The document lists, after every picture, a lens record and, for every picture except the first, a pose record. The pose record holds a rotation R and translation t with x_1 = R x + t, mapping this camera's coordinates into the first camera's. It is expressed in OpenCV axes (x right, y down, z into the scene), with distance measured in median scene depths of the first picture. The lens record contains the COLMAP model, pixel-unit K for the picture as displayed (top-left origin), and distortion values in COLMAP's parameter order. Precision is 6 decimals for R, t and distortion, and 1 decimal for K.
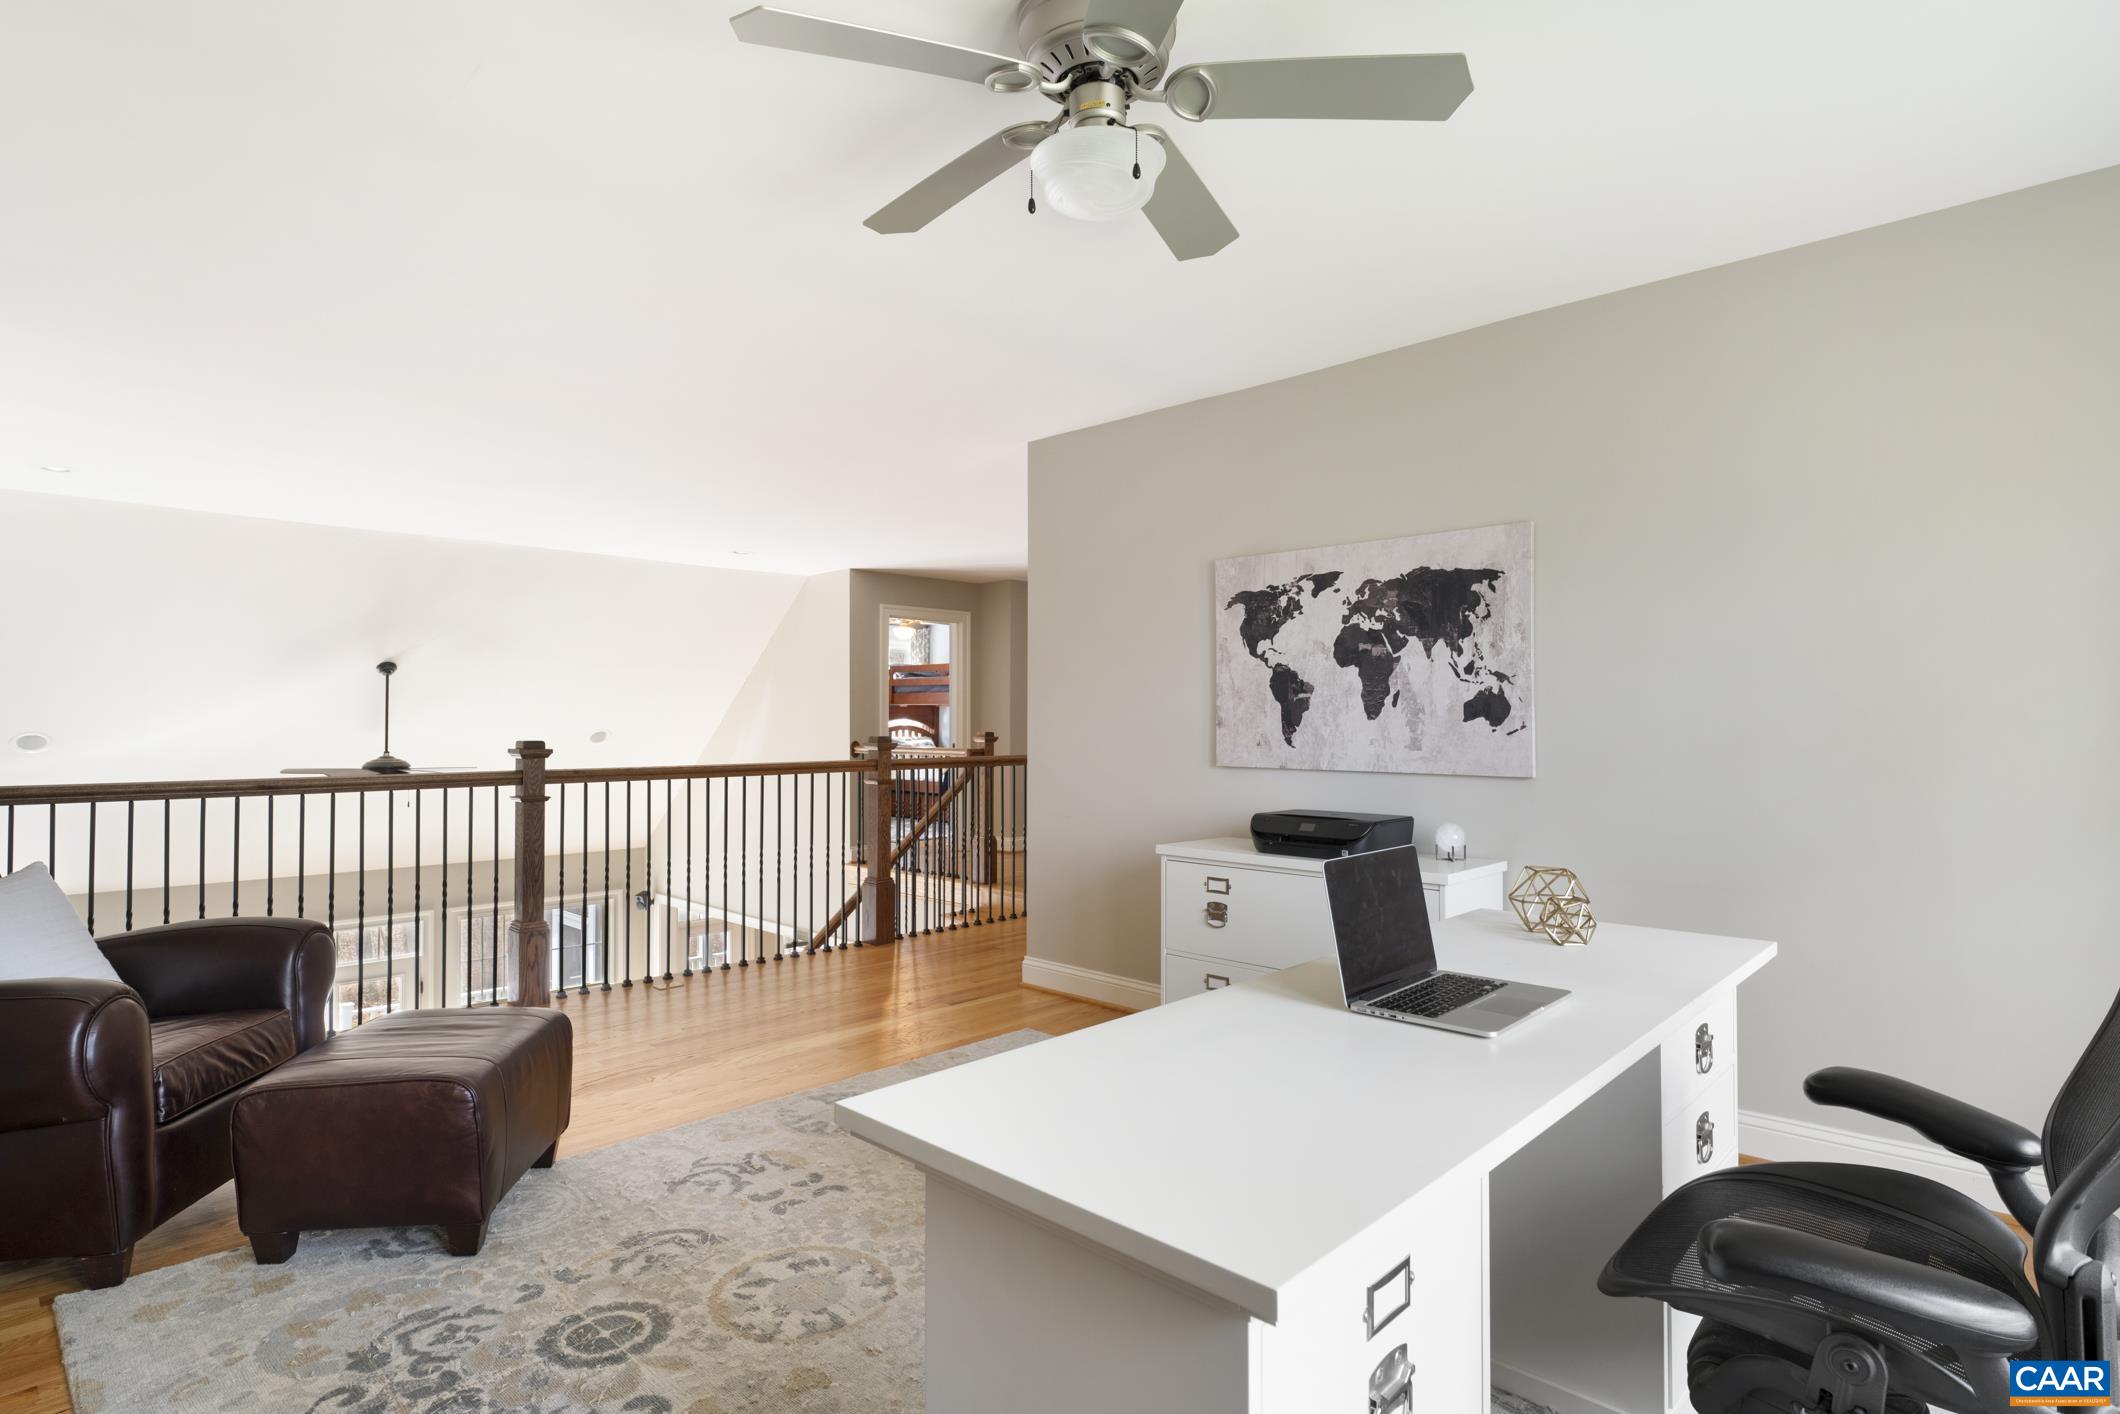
lens RADIAL K [[1136.8, 0, 1060.2], [0, 1136.8, 709.0], [0, 0, 1]] dist [-0.016803, -0.000393]
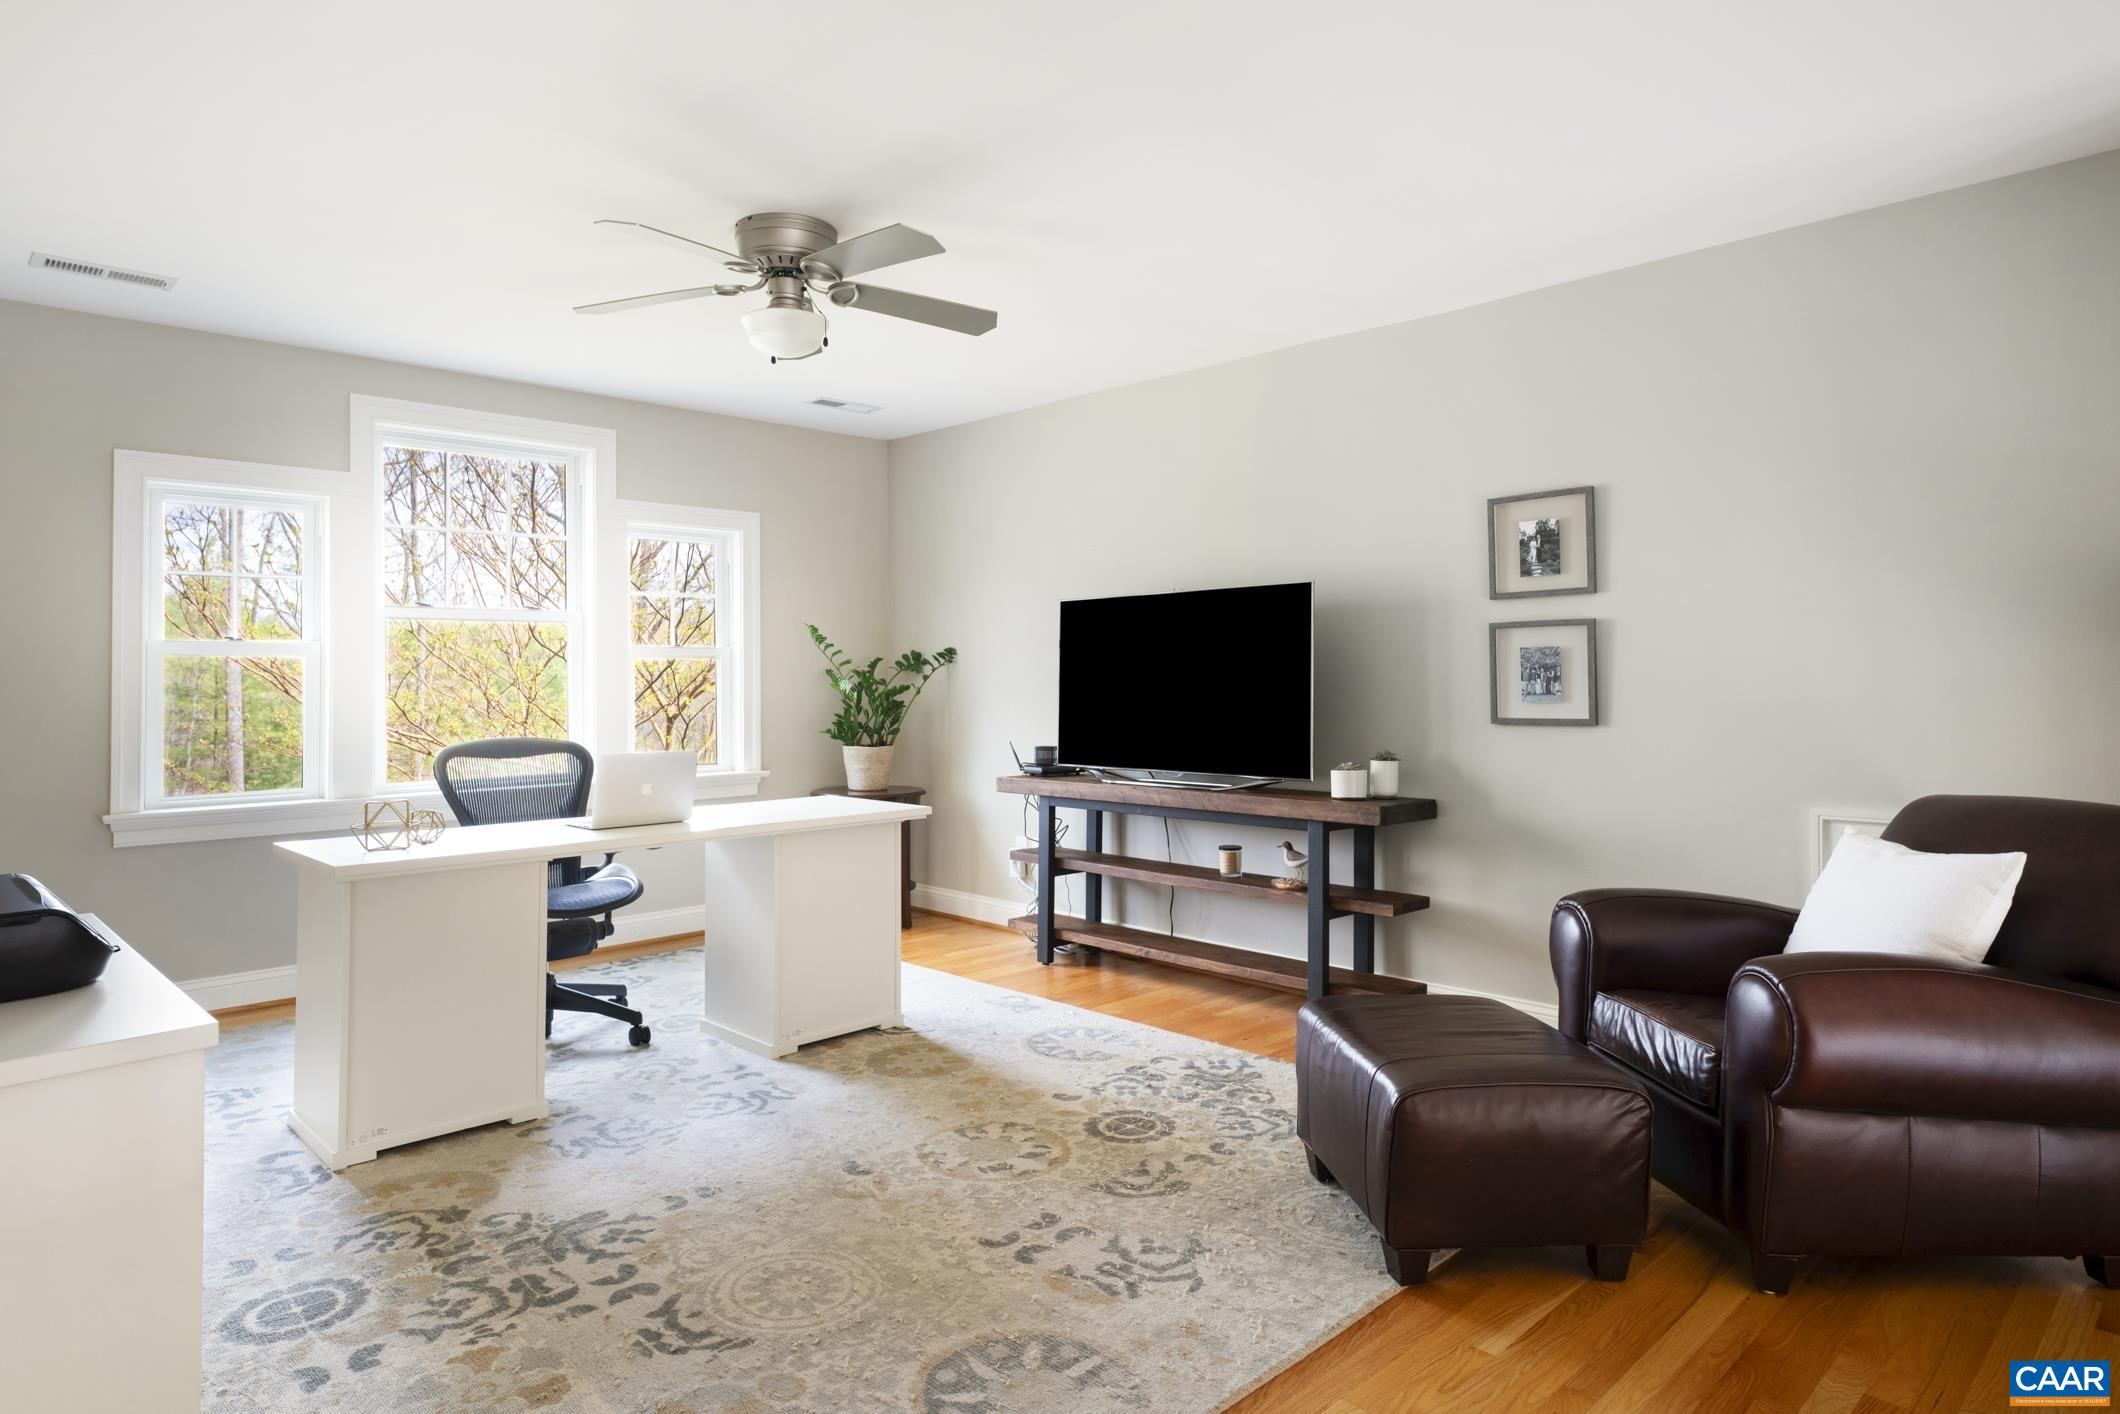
lens RADIAL K [[1226.6, 0, 1060.3], [0, 1226.6, 699.0], [0, 0, 1]] dist [-0.011706, -0.000714]
pose [[-0.999936, -0.002910, 0.010896, -0.297385], [-0.002929, 0.999994, -0.001649, 0.039712], [-0.010892, -0.001680, -0.999939, 2.197151]]
